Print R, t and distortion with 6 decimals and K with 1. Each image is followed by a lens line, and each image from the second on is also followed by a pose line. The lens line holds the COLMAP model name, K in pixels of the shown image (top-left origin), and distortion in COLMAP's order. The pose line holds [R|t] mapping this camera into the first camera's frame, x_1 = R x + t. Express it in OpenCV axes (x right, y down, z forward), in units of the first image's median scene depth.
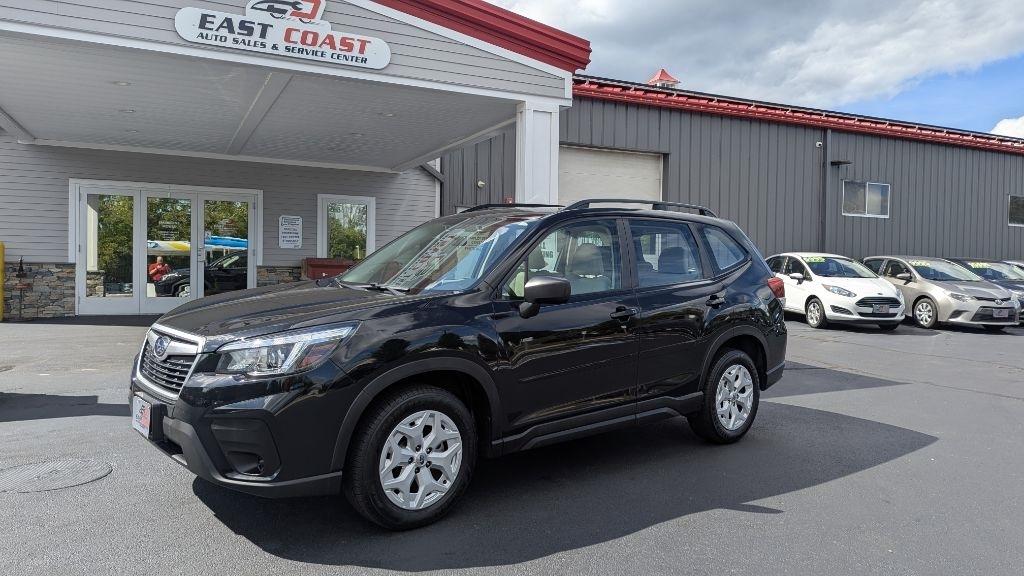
lens RADIAL K [[732.8, 0, 526.0], [0, 732.8, 285.7], [0, 0, 1]] dist [0.040925, -0.002057]
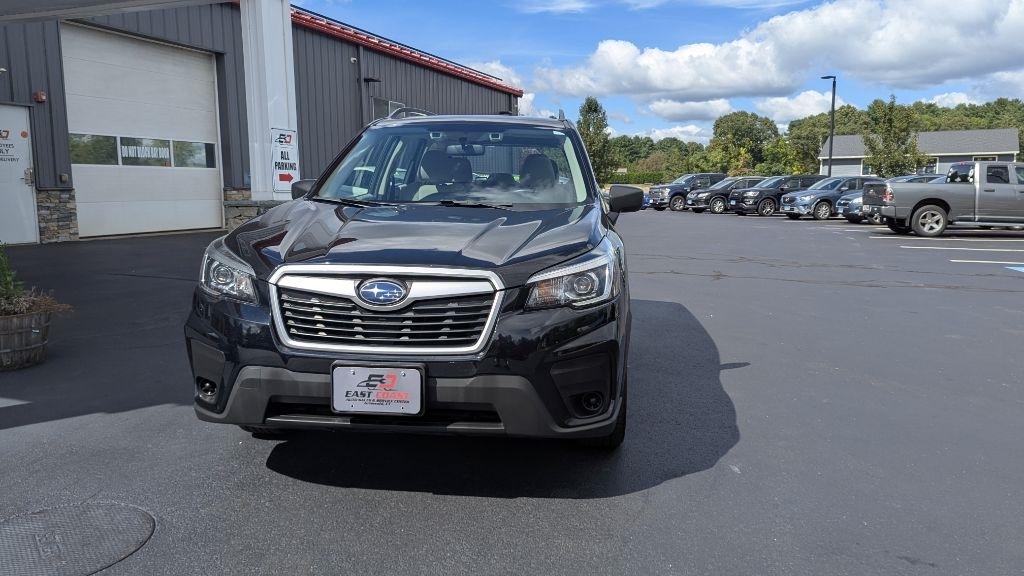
lens RADIAL K [[727.7, 0, 536.9], [0, 727.7, 277.7], [0, 0, 1]] dist [0.066092, -0.059256]
pose [[0.711562, -0.108857, 0.694139, -0.454806], [0.035491, 0.992233, 0.119223, -0.006314], [-0.701726, -0.060199, 0.709899, 0.197062]]
